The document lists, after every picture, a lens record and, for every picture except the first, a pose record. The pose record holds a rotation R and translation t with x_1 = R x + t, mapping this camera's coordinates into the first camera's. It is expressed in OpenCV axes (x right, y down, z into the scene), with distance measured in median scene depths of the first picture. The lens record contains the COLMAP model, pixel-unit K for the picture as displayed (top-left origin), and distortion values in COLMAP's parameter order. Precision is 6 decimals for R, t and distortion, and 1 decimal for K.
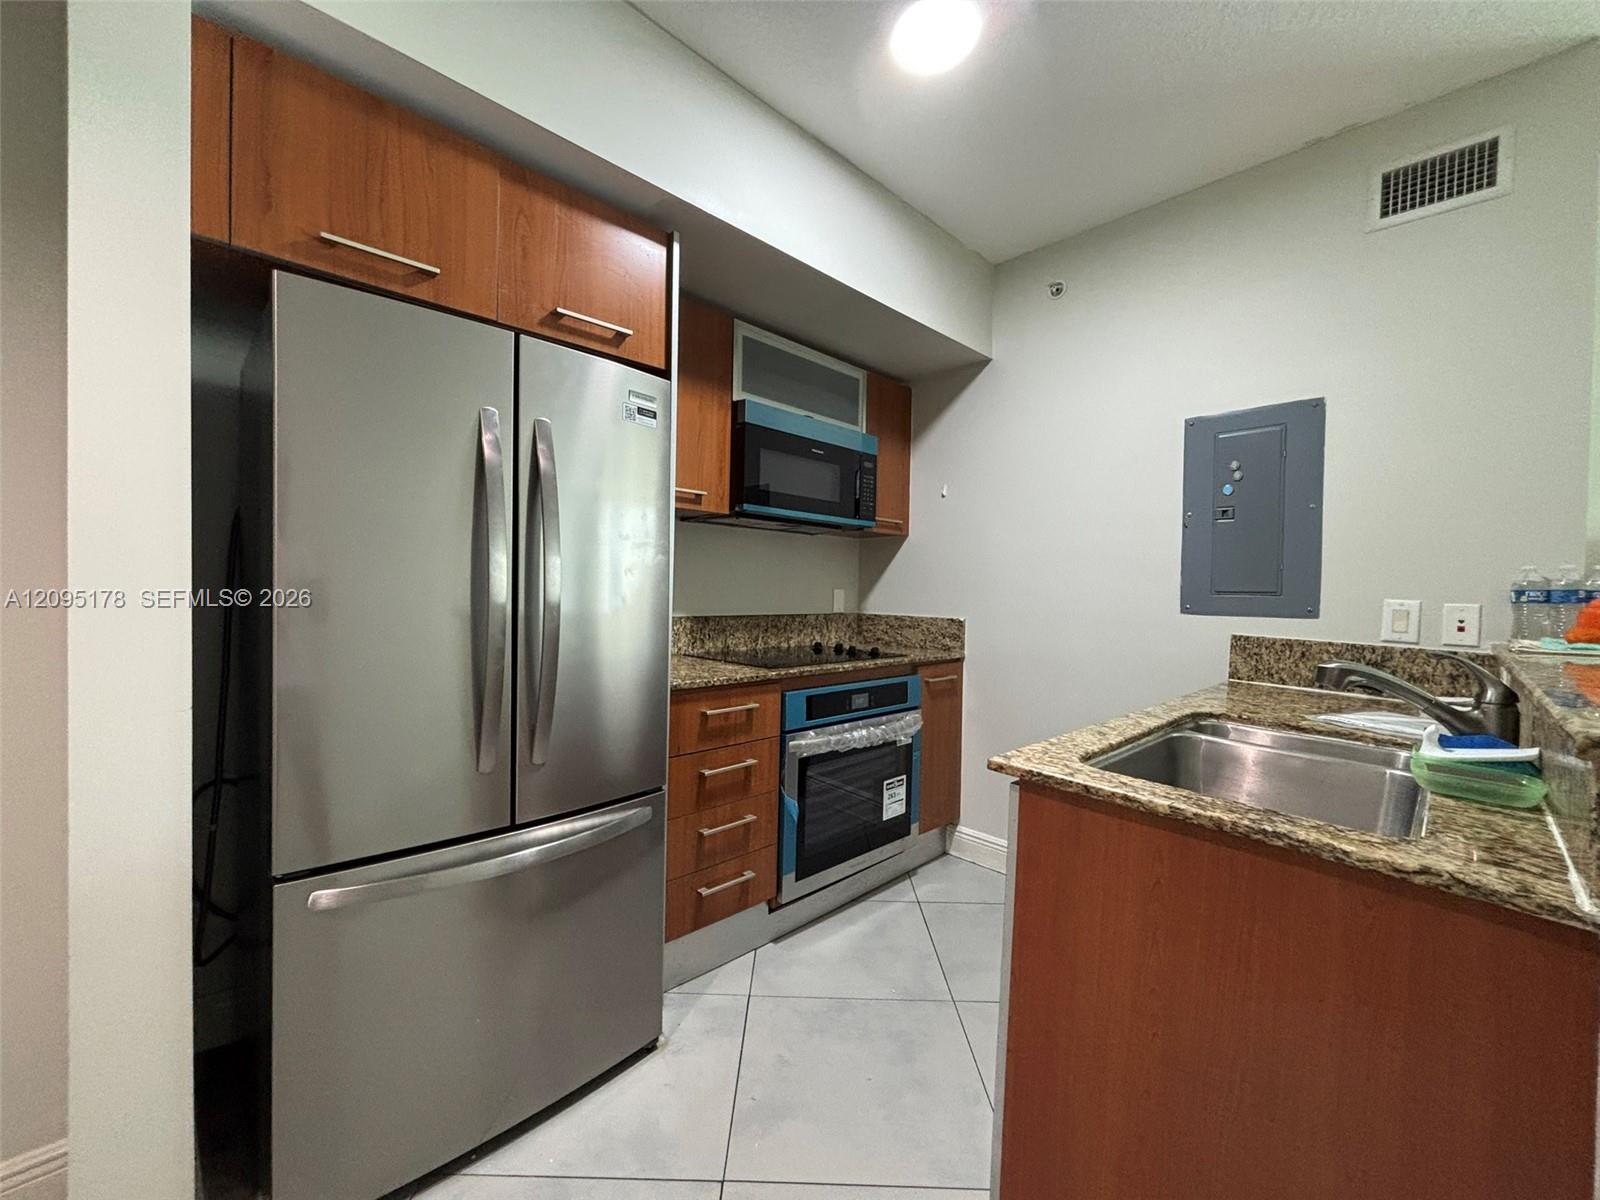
lens RADIAL K [[647.8, 0, 800.0], [0, 647.8, 600.0], [0, 0, 1]] dist [0.001574, 0.000587]
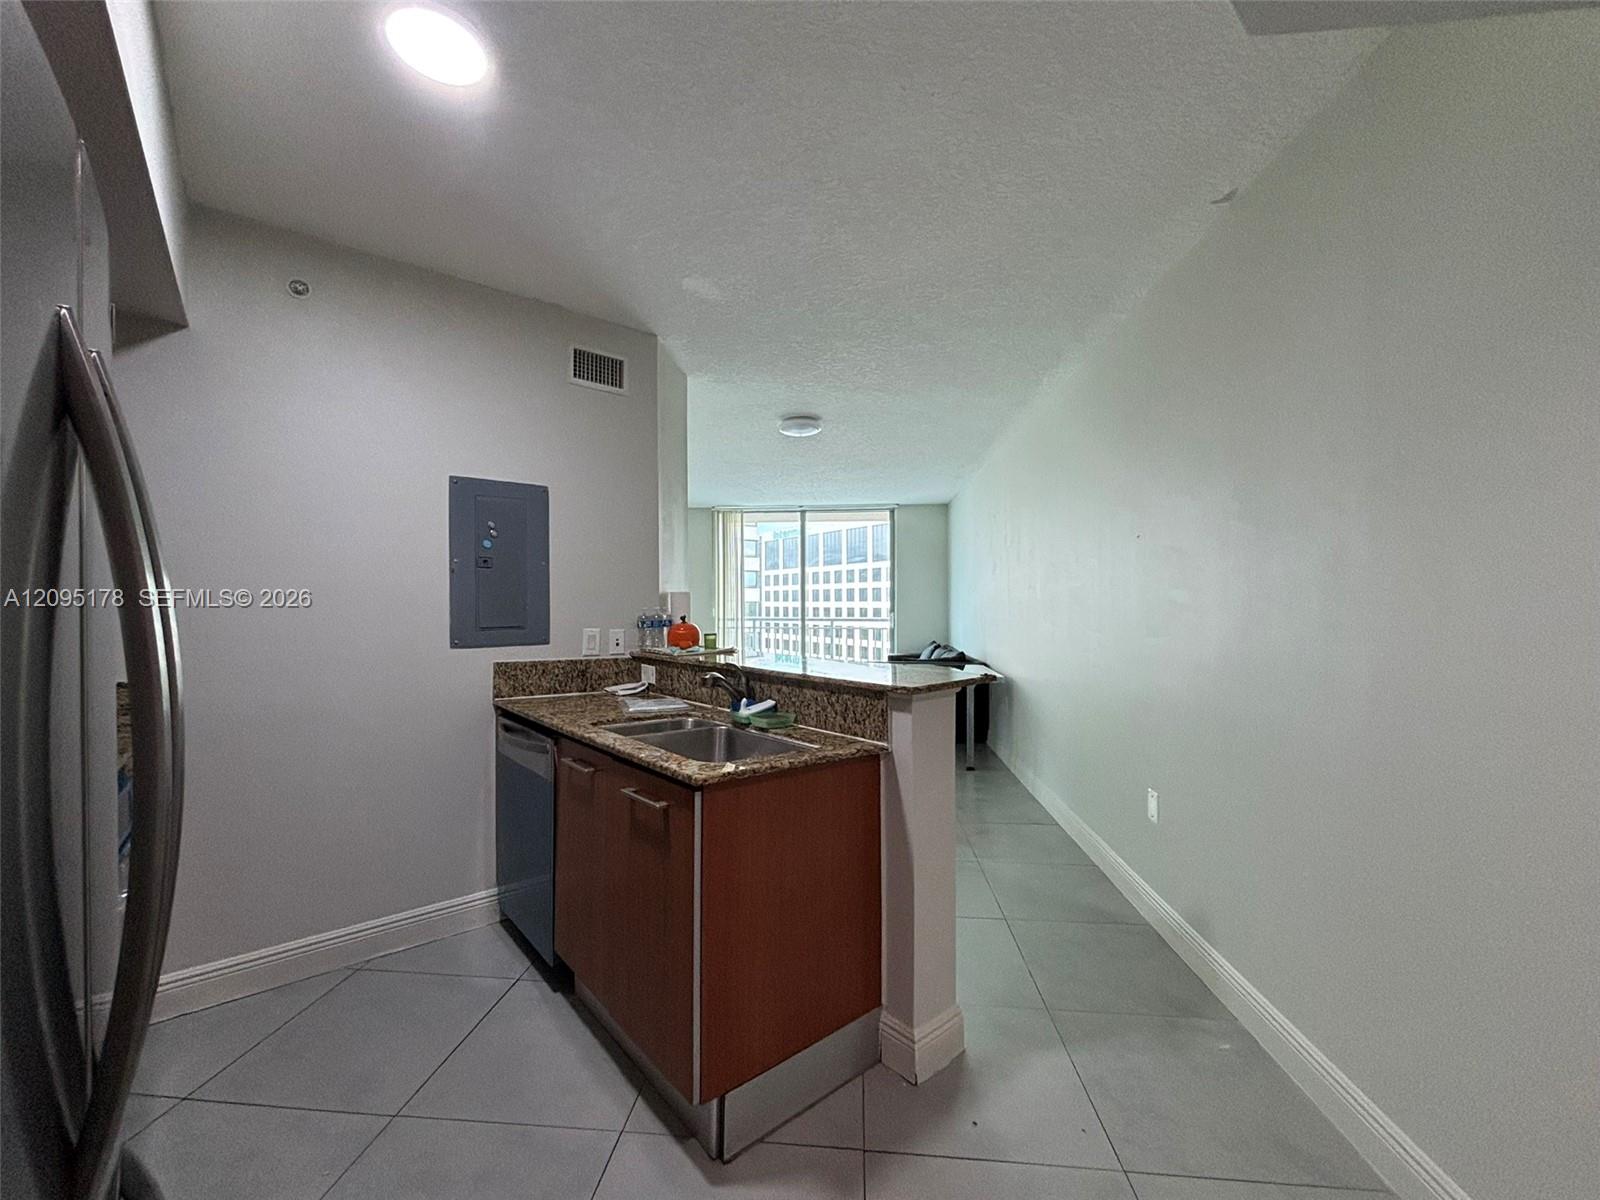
lens RADIAL K [[645.8, 0, 801.3], [0, 645.8, 601.6], [0, 0, 1]] dist [0.000179, 0.000028]
pose [[0.081119, -0.019635, 0.996511, -0.501801], [0.020902, 0.999620, 0.017995, -0.071079], [-0.996485, 0.019370, 0.081498, 0.316083]]
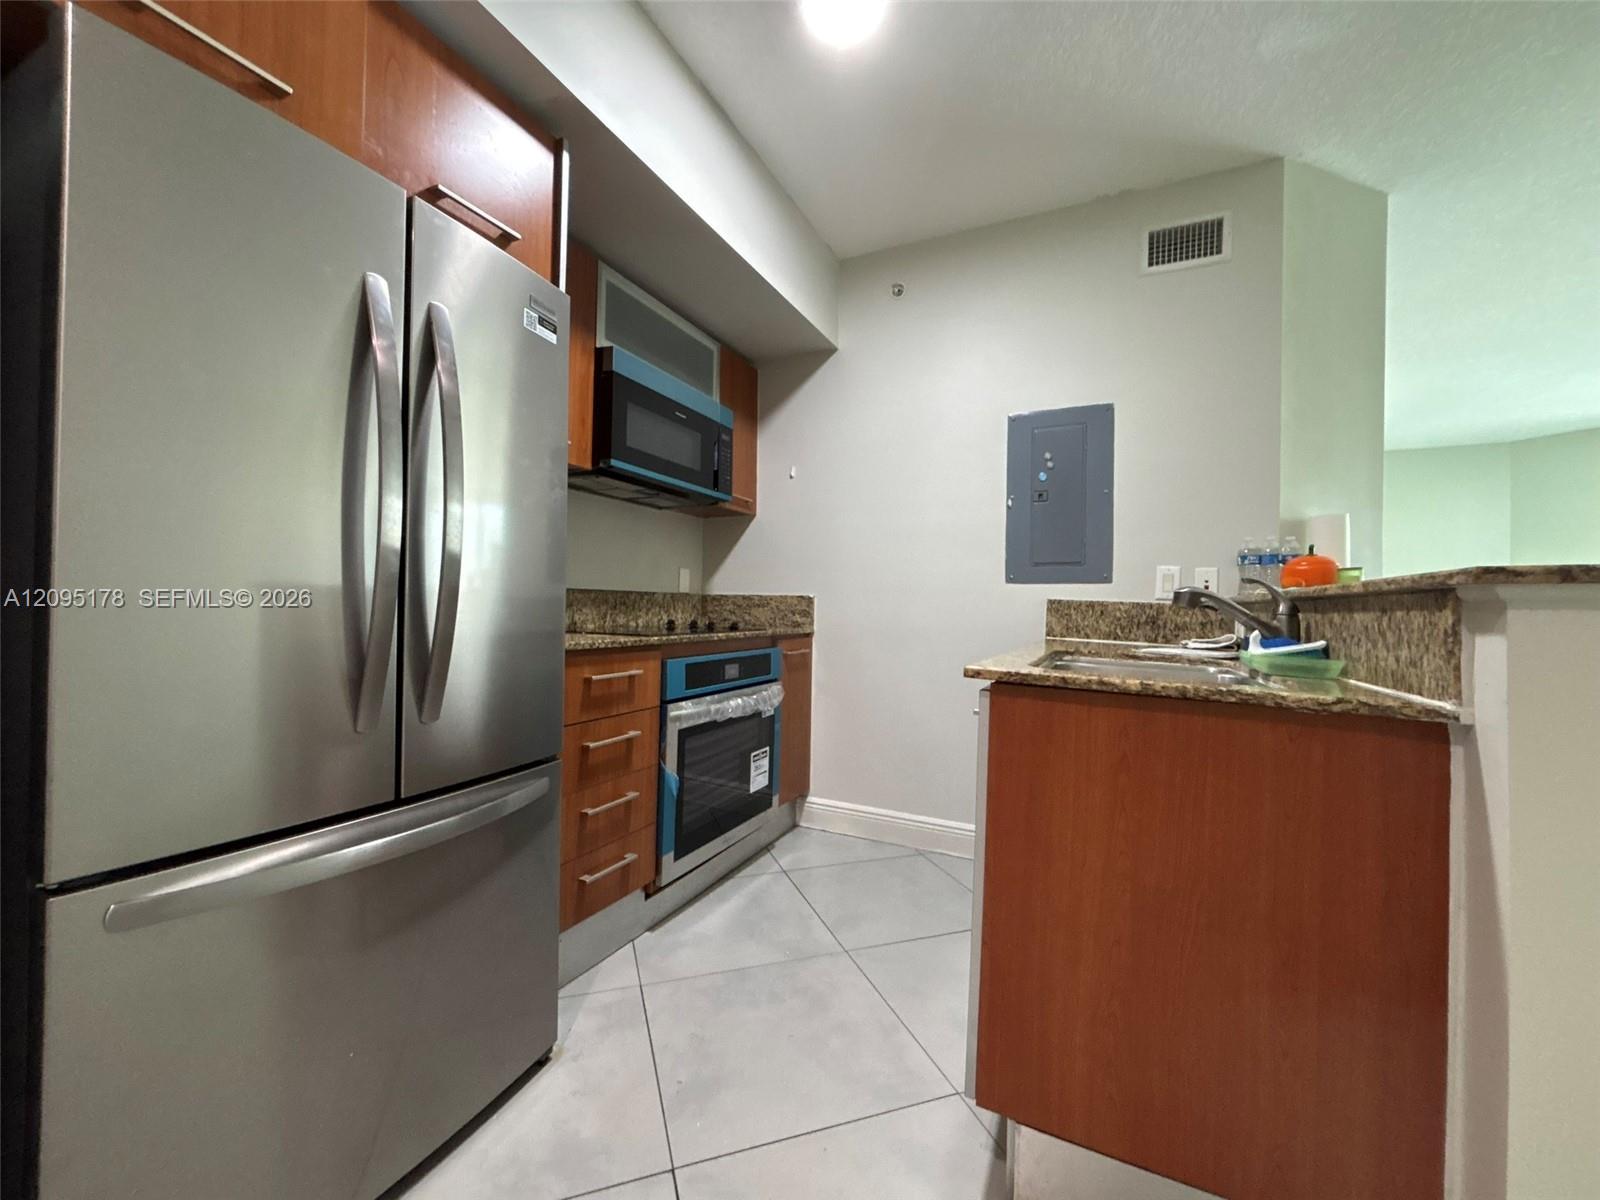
lens RADIAL K [[645.8, 0, 801.3], [0, 645.8, 601.6], [0, 0, 1]] dist [0.000179, 0.000028]
pose [[0.940827, 0.000081, 0.338886, -0.151740], [0.005812, 0.999849, -0.016374, 0.073798], [-0.338837, 0.017375, 0.940685, 0.047962]]
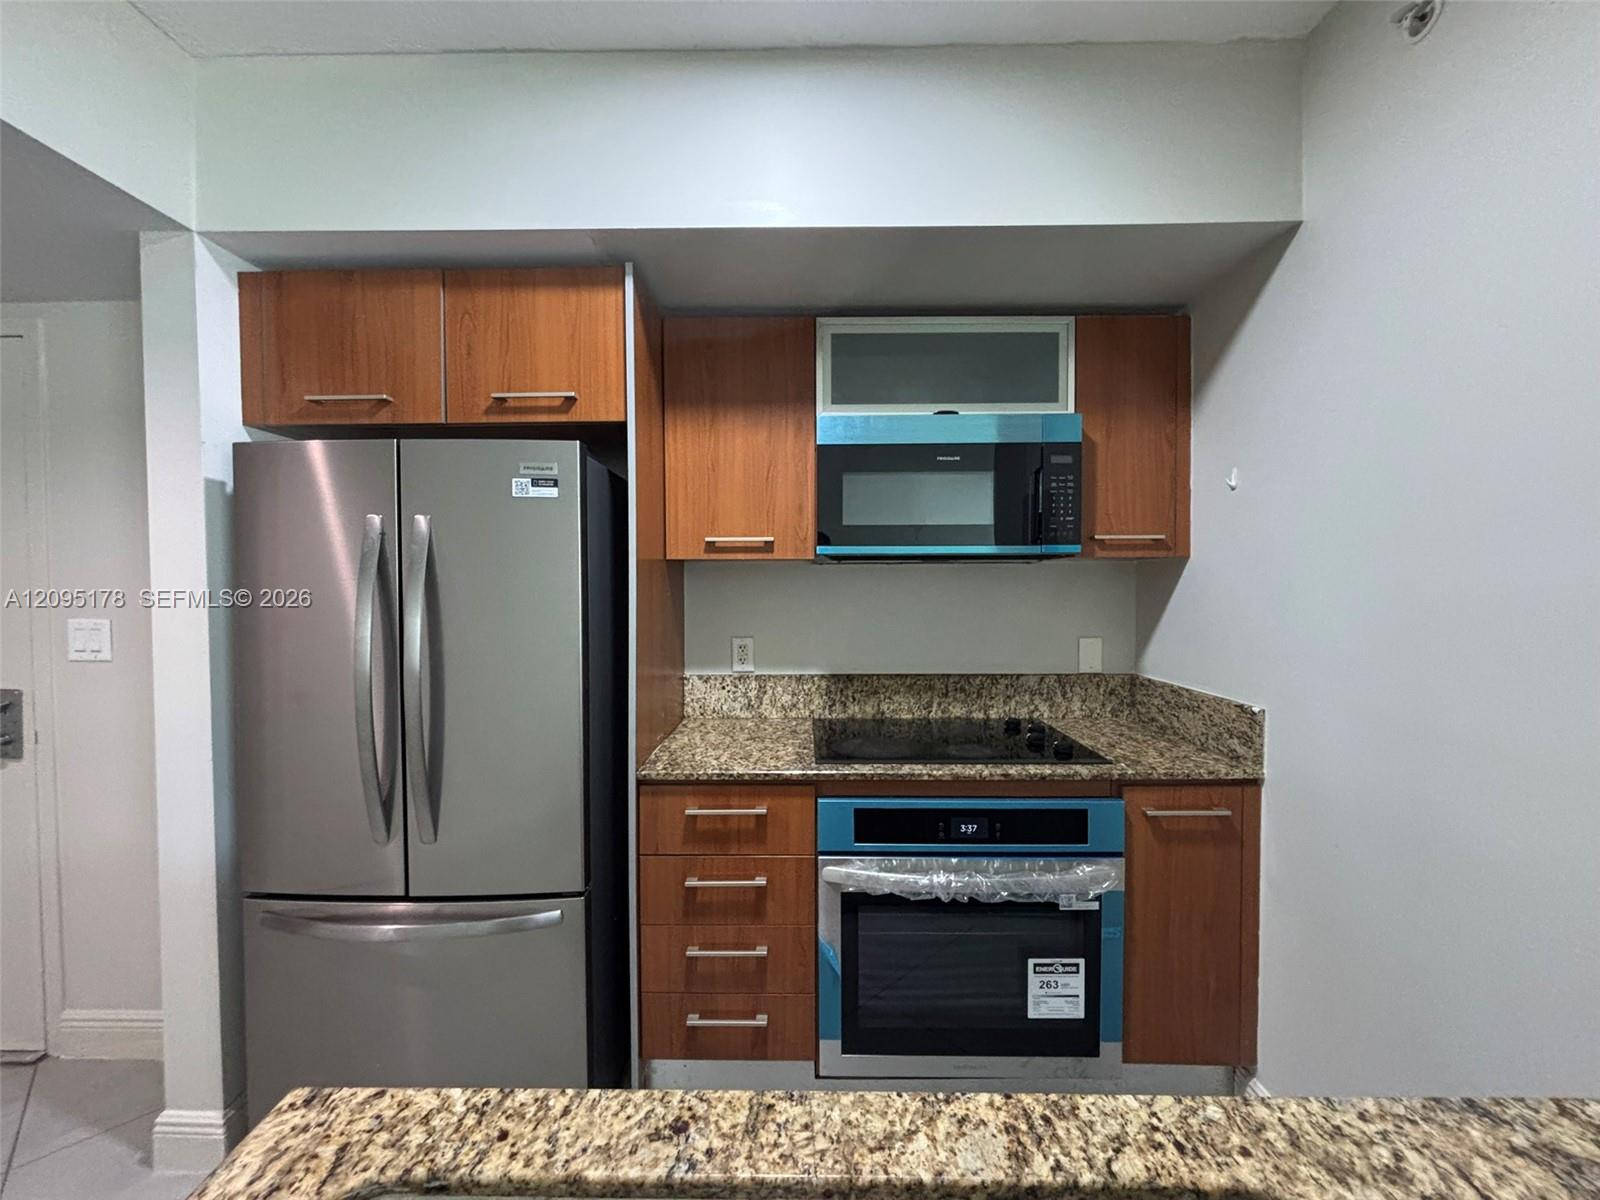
lens RADIAL K [[649.7, 0, 794.0], [0, 649.7, 598.3], [0, 0, 1]] dist [-0.001349, -0.000099]
pose [[0.704103, -0.002962, -0.710091, 0.486052], [0.005526, 0.999984, 0.001309, -0.090902], [0.710076, -0.004846, 0.704108, 0.437376]]
